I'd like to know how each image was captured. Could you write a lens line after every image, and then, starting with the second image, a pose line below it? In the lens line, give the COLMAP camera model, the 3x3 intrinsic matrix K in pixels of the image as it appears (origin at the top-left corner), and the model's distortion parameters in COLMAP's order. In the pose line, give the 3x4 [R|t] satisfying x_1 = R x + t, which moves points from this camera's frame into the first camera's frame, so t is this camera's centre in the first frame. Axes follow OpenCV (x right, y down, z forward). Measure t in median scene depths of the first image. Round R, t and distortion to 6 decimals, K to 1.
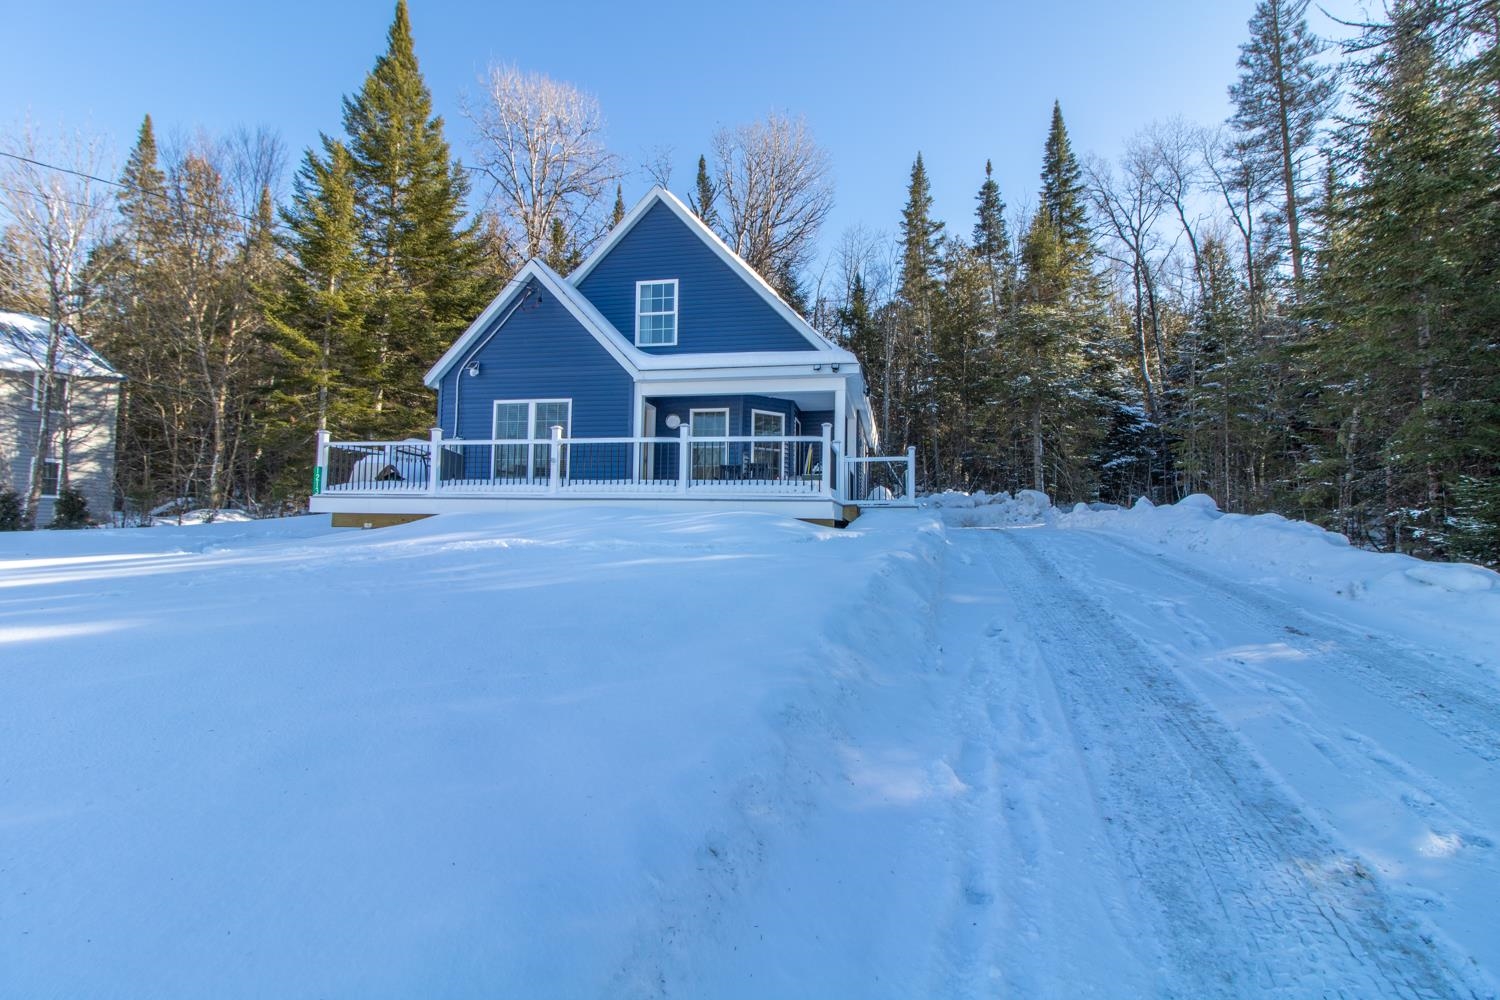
lens RADIAL K [[680.9, 0, 750.0], [0, 680.9, 500.0], [0, 0, 1]] dist [0.000911, 0.000032]
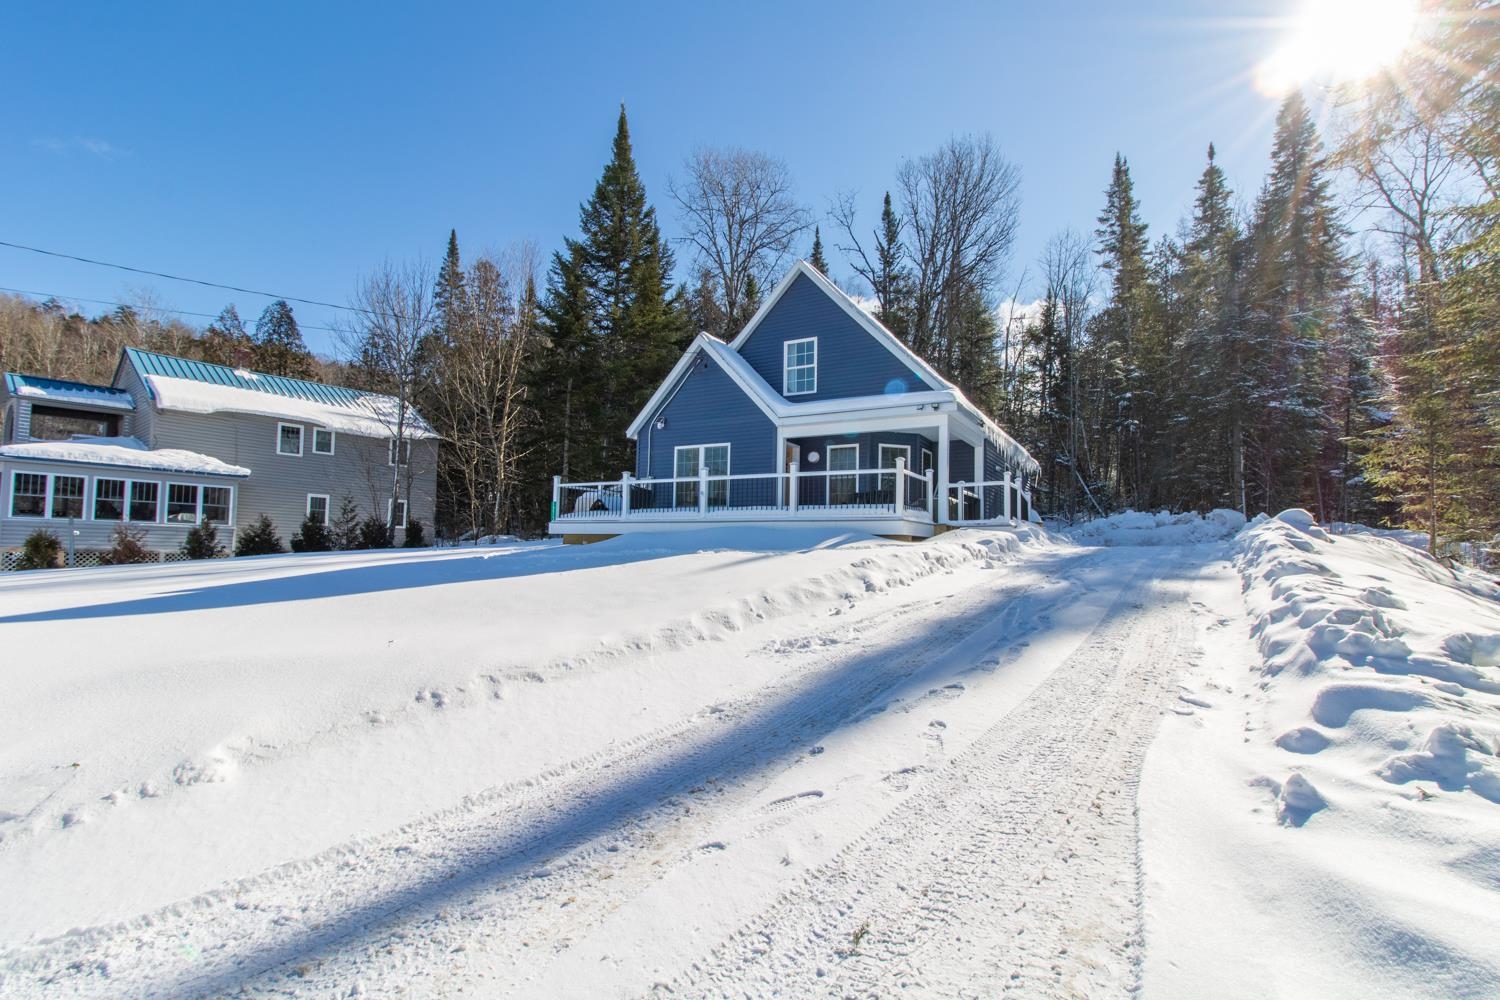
lens RADIAL K [[687.2, 0, 751.7], [0, 687.2, 533.5], [0, 0, 1]] dist [-0.002393, -0.000160]
pose [[0.949699, -0.007414, -0.313075, 0.119354], [0.010685, 0.999905, 0.008731, 0.005463], [0.312981, -0.011637, 0.949688, -0.135253]]
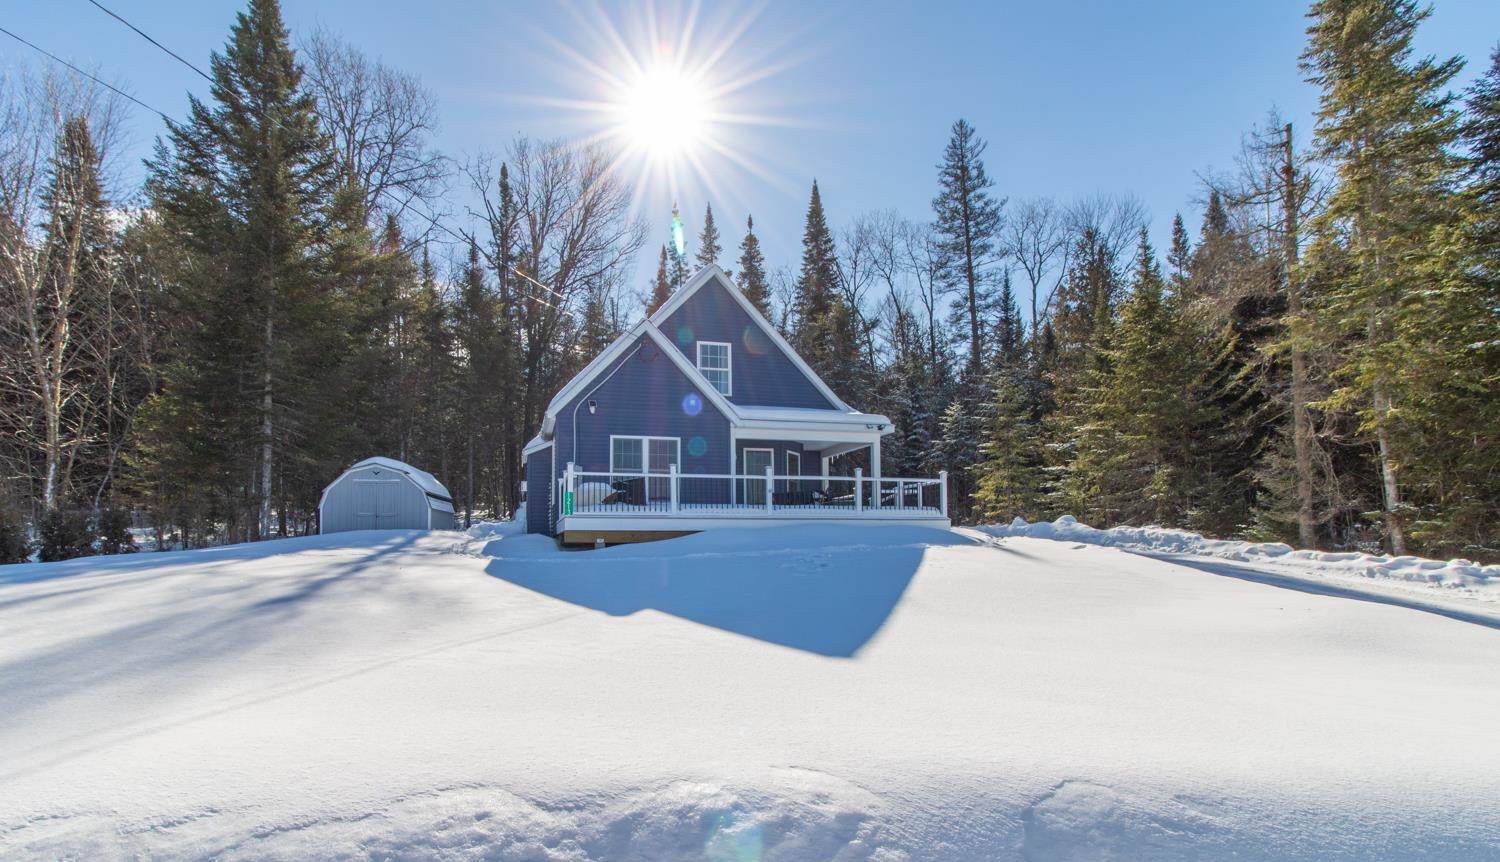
lens RADIAL K [[733.7, 0, 700.0], [0, 733.7, 540.3], [0, 0, 1]] dist [-0.000951, -0.000179]
pose [[0.904758, -0.014290, 0.425686, -0.552199], [0.002298, 0.999586, 0.028670, -0.000565], [-0.425920, -0.024961, 0.904417, -0.153521]]
